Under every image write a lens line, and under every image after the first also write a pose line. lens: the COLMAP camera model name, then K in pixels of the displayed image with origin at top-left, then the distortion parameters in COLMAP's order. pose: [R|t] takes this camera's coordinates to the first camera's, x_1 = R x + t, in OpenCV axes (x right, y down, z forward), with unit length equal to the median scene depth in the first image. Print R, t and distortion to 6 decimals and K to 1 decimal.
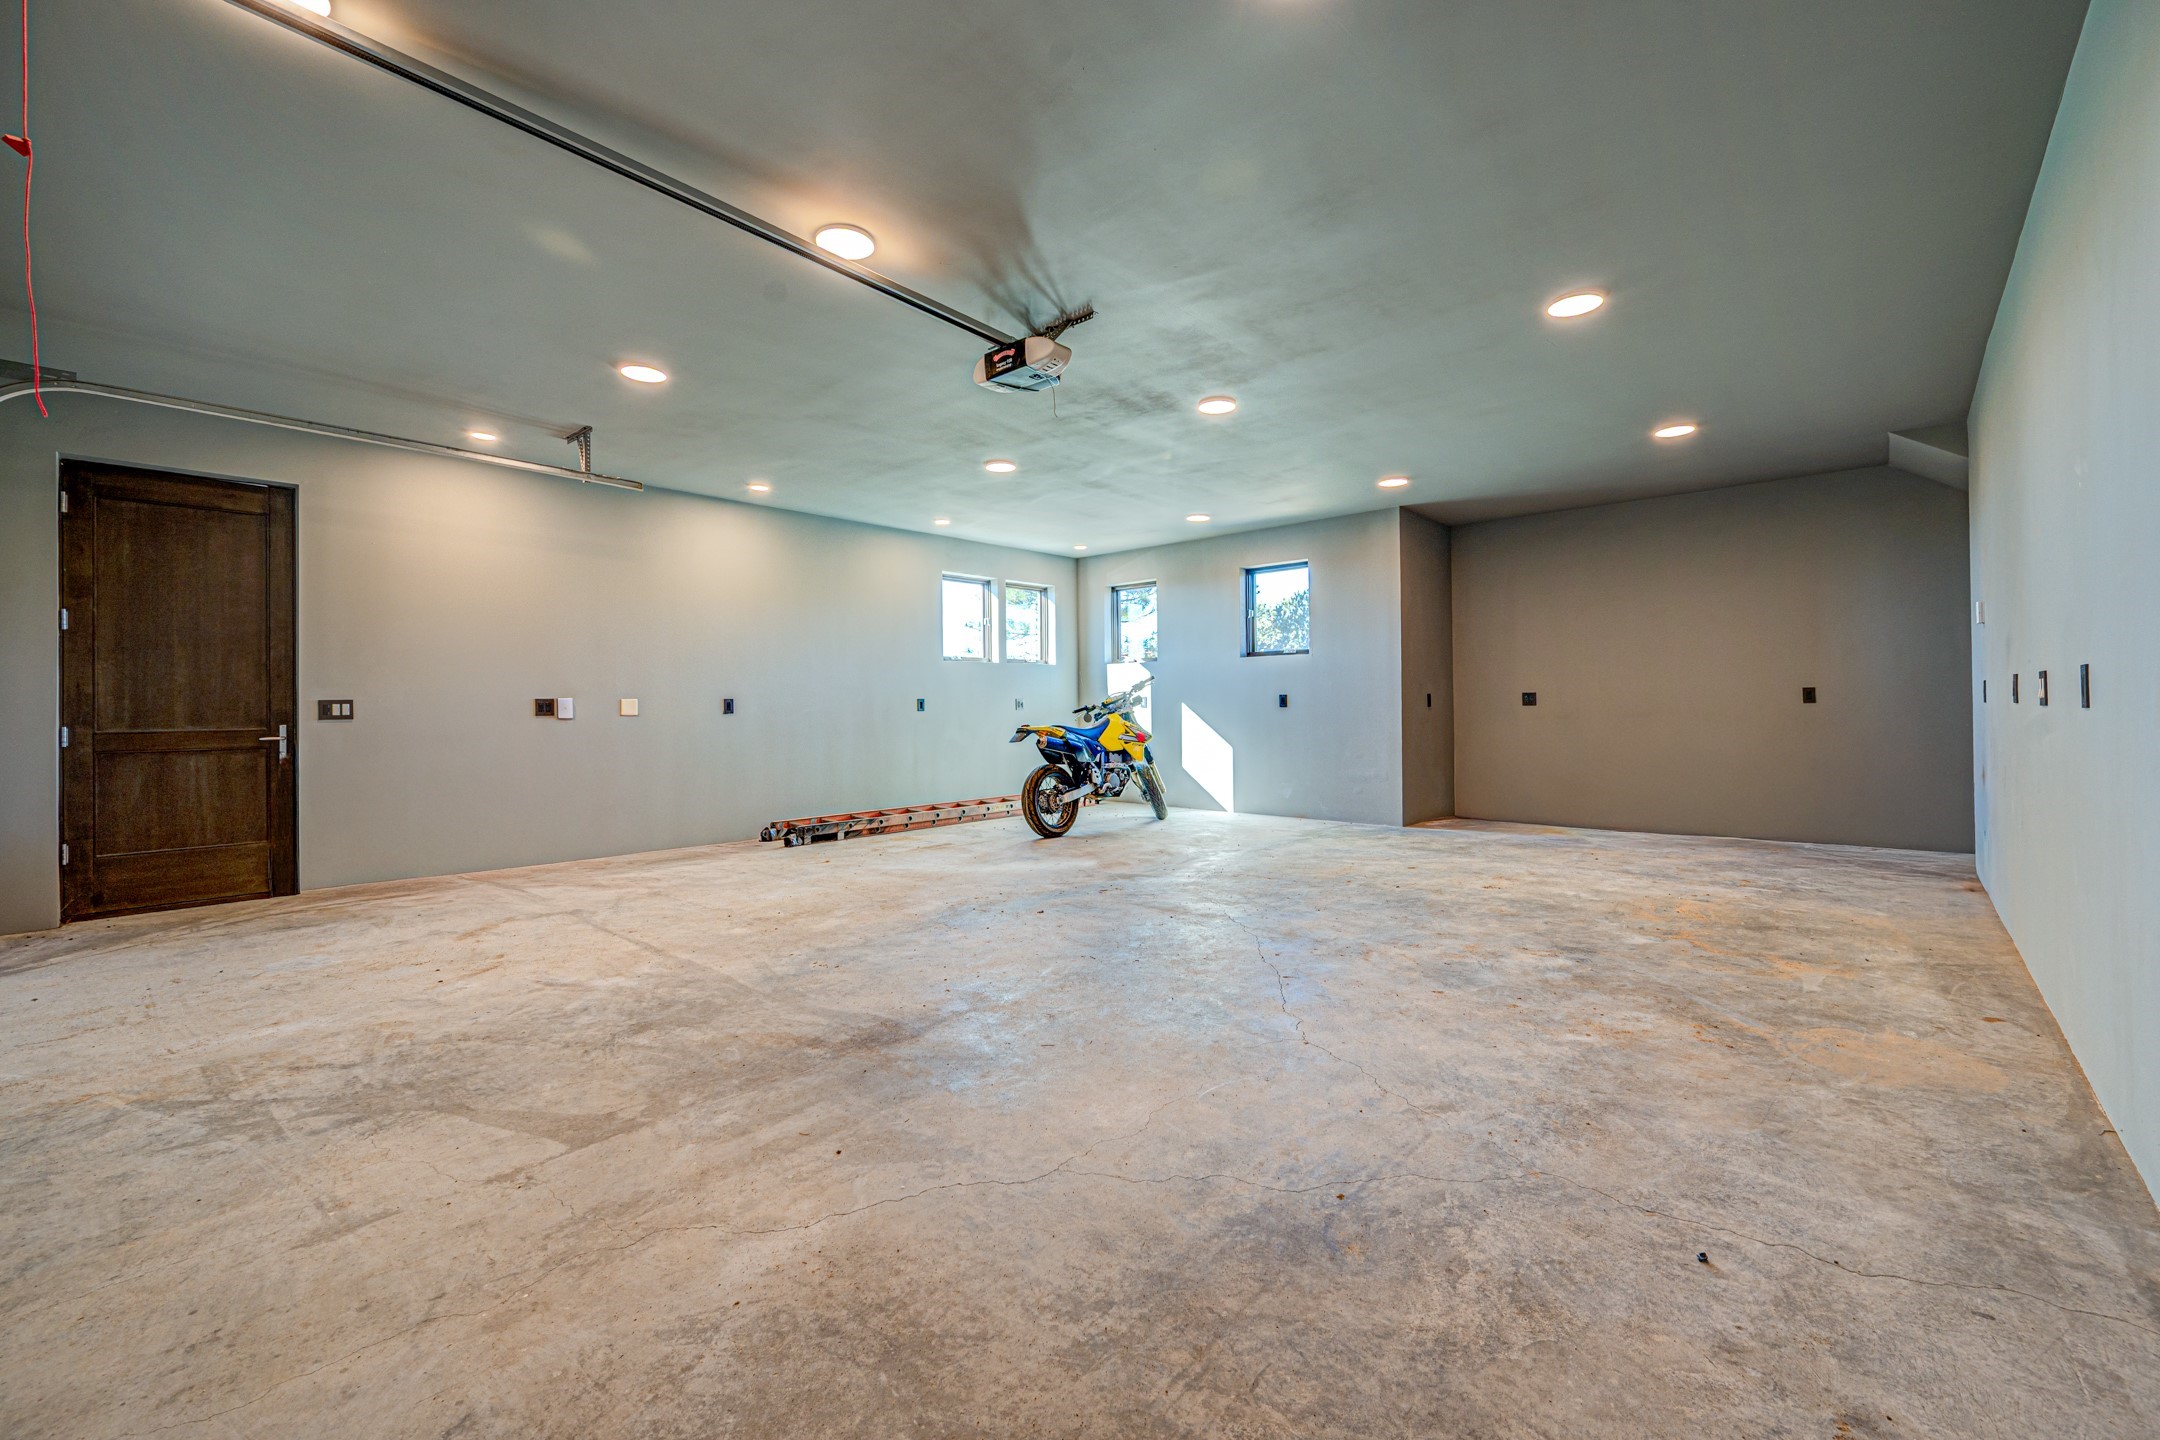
lens RADIAL K [[859.4, 0, 1067.0], [0, 859.4, 708.6], [0, 0, 1]] dist [0.012959, -0.000096]
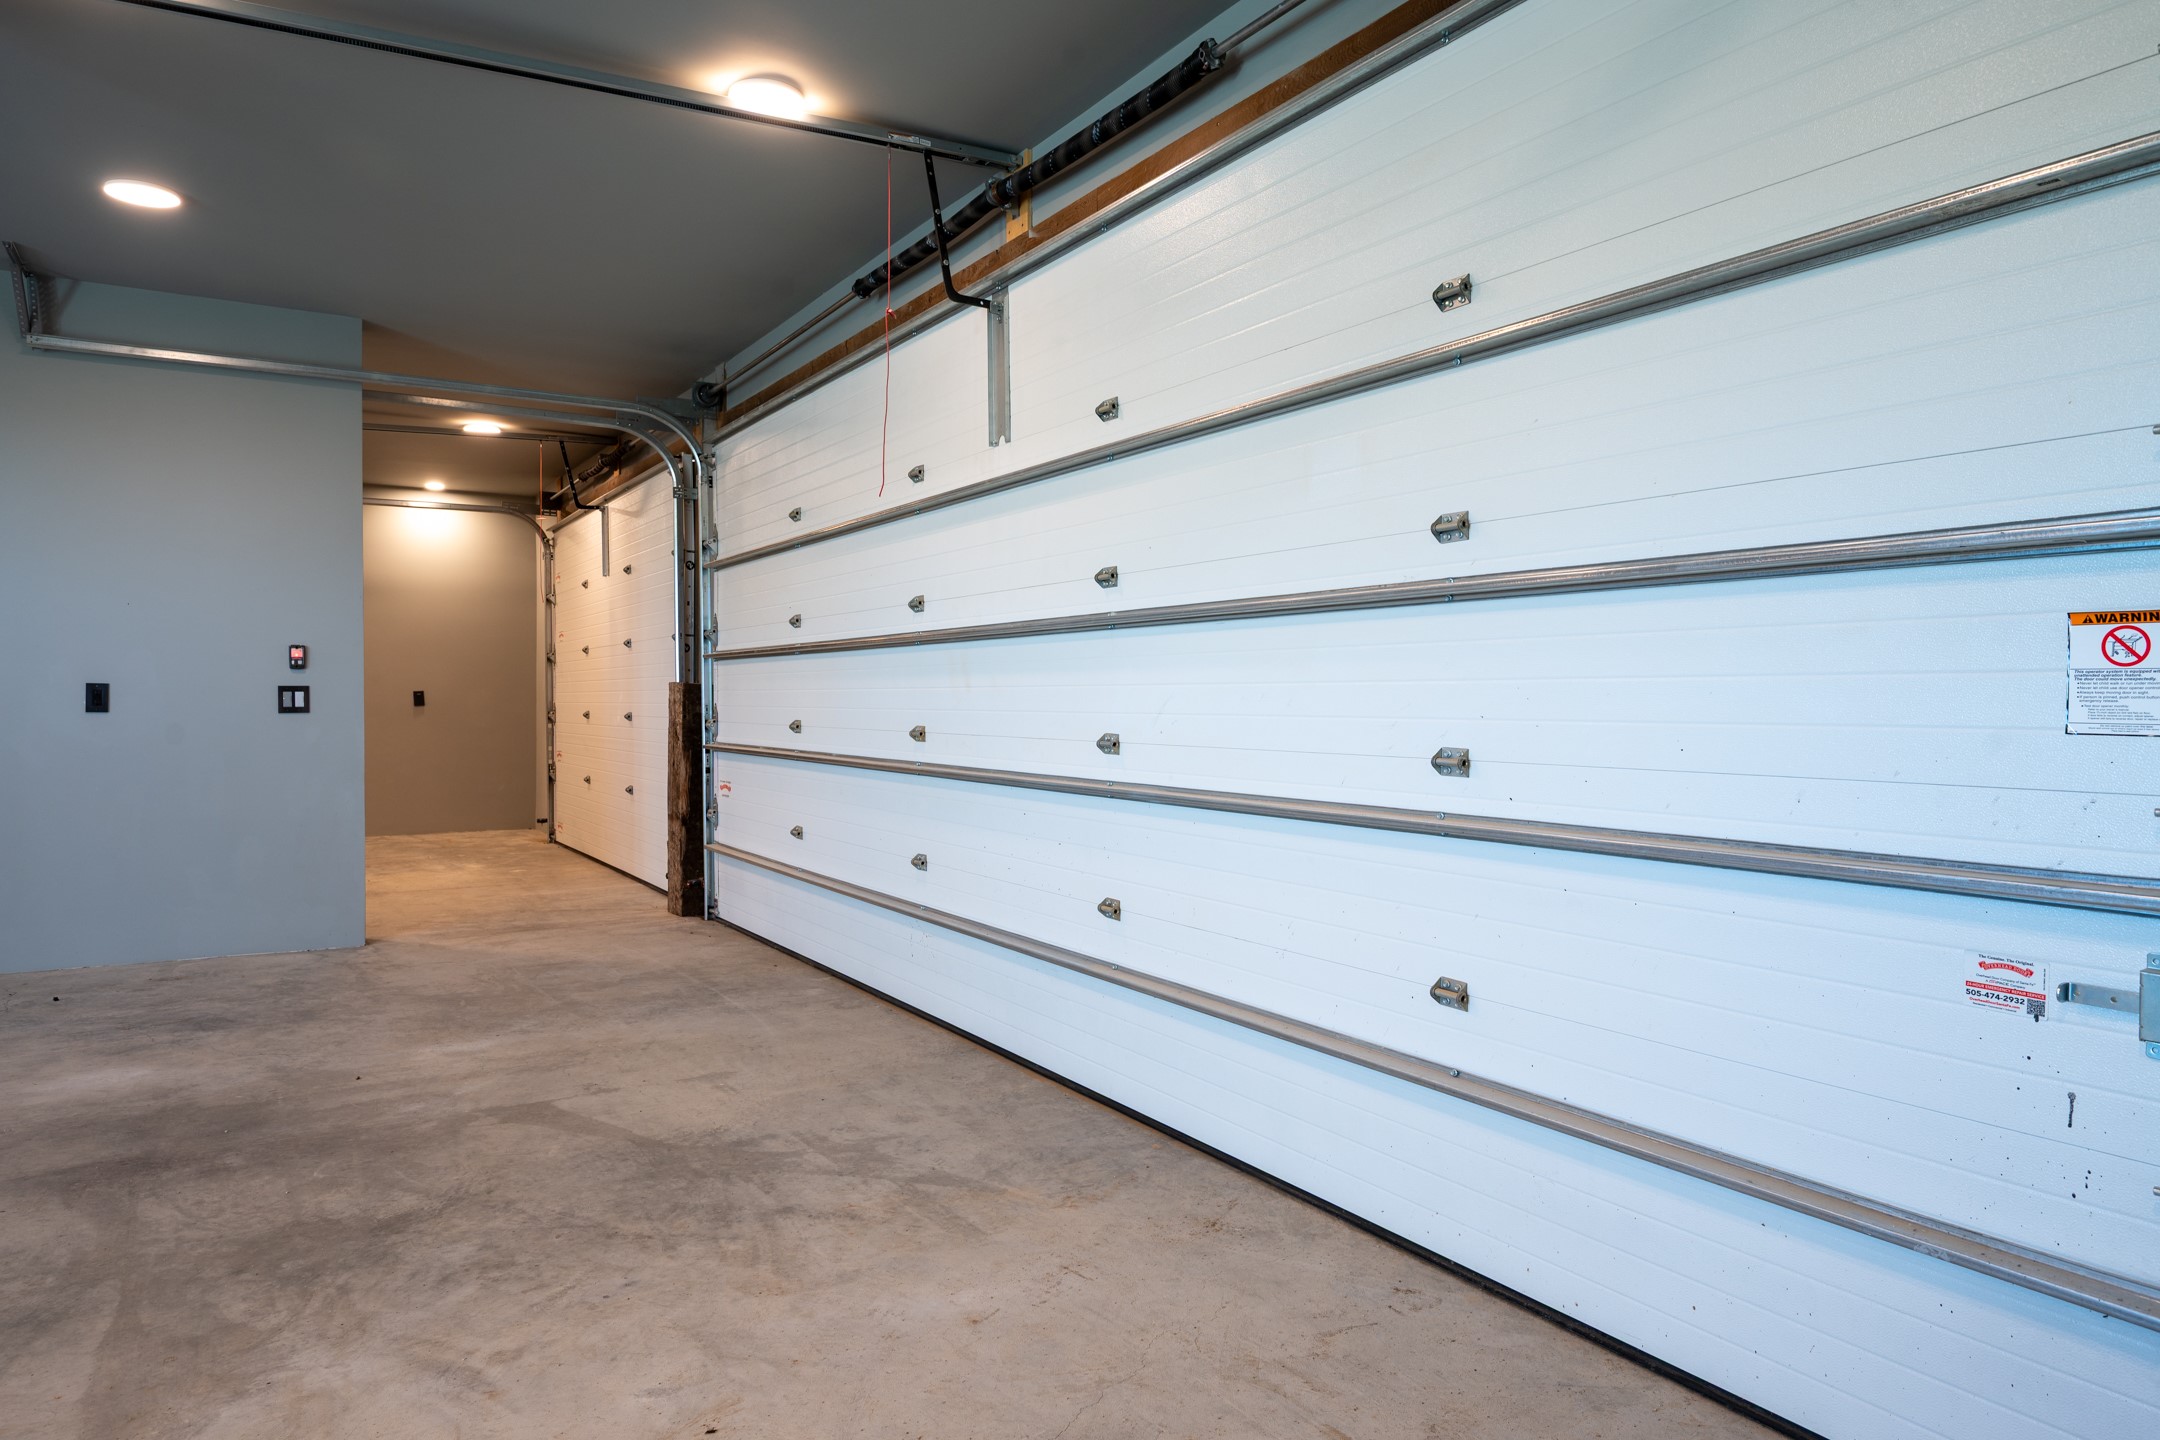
lens RADIAL K [[1309.8, 0, 1084.8], [0, 1309.8, 712.2], [0, 0, 1]] dist [0.001610, -0.001075]
pose [[-0.965784, 0.010106, 0.259151, -1.398853], [0.014893, 0.999753, 0.016514, 0.000892], [-0.258920, 0.019808, -0.965696, 2.036246]]
